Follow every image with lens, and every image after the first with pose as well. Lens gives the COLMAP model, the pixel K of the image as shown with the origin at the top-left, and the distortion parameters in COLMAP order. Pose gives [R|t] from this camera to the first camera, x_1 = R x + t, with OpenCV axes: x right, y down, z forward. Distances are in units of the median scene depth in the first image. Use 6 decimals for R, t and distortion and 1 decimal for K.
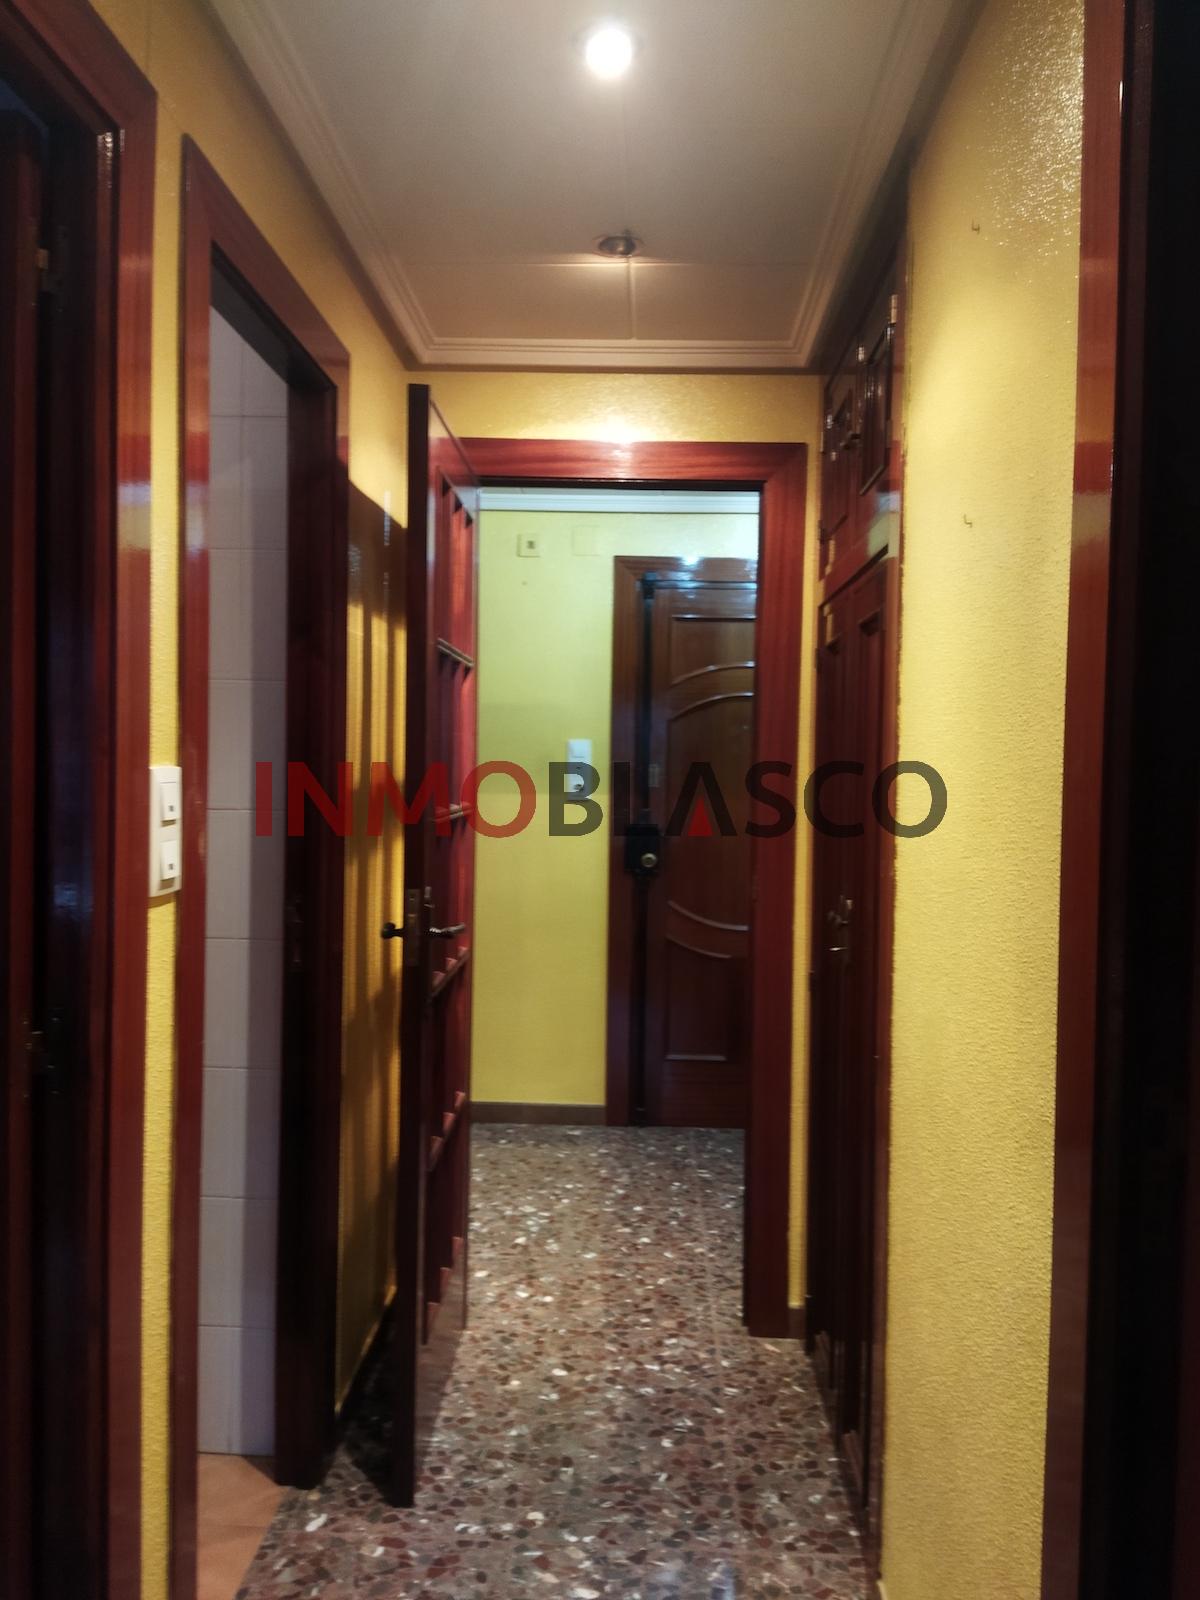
lens RADIAL K [[1216.8, 0, 600.0], [0, 1216.8, 800.0], [0, 0, 1]] dist [0.073703, -0.161946]
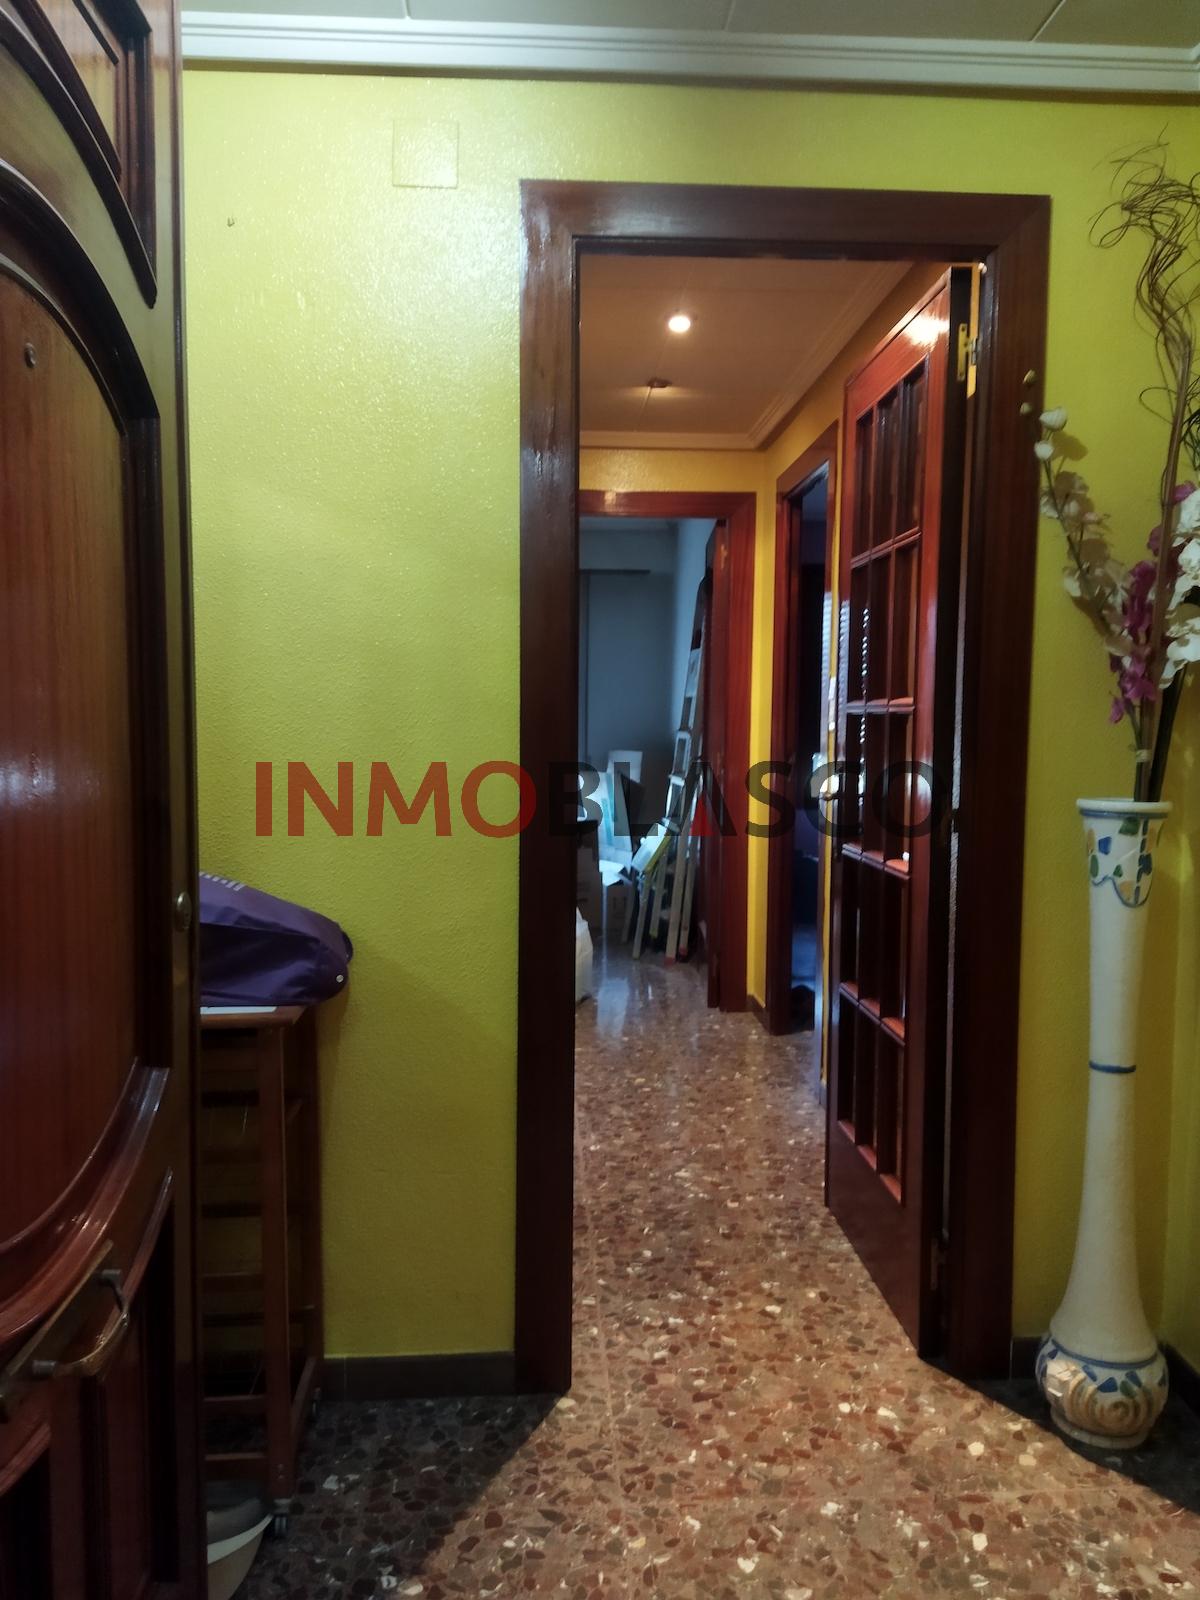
lens RADIAL K [[1216.8, 0, 600.0], [0, 1216.8, 800.0], [0, 0, 1]] dist [0.073703, -0.161946]
pose [[-0.995146, -0.018226, -0.096702, 0.185775], [-0.027805, 0.994734, 0.098646, -0.002755], [0.094395, 0.100856, -0.990413, 1.791151]]
